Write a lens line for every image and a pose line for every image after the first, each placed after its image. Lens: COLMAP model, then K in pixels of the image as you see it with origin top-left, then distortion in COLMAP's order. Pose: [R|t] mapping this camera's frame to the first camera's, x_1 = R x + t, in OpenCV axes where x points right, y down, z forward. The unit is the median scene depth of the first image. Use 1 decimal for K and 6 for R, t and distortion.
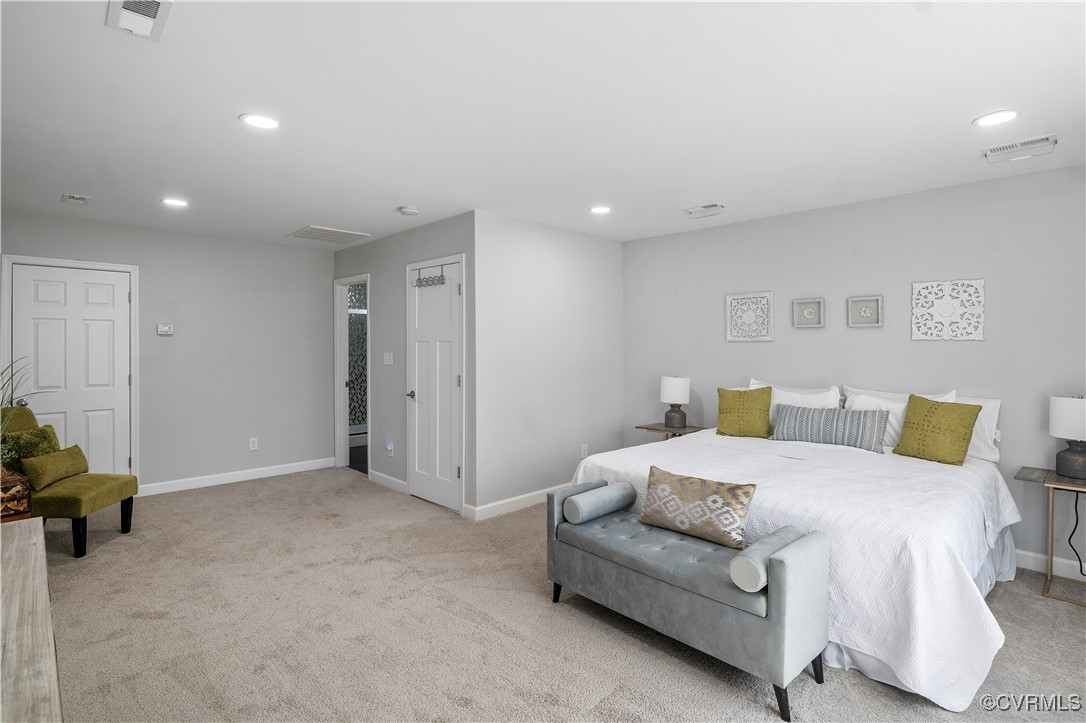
lens RADIAL K [[529.6, 0, 544.4], [0, 529.6, 355.9], [0, 0, 1]] dist [-0.011821, -0.002823]
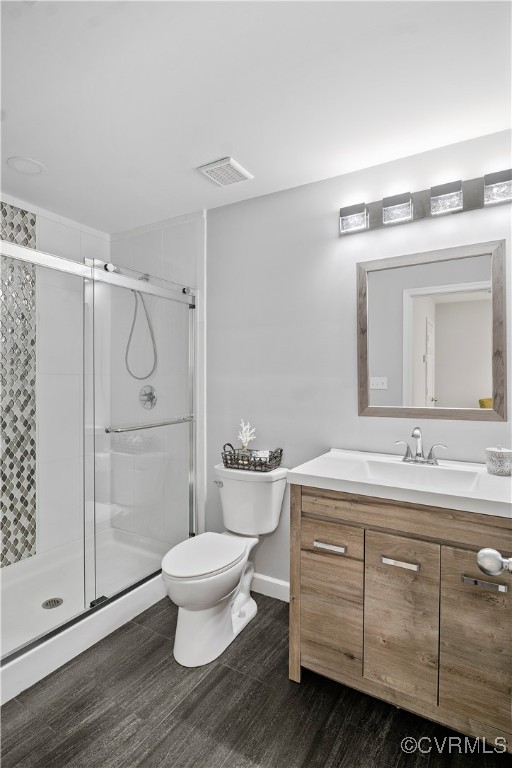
lens RADIAL K [[374.5, 0, 255.6], [0, 374.5, 384.0], [0, 0, 1]] dist [-0.011821, -0.002823]
pose [[0.964503, -0.002565, 0.264058, -0.246803], [0.004205, 0.999975, -0.005645, -0.005842], [-0.264037, 0.006555, 0.964490, 0.670127]]
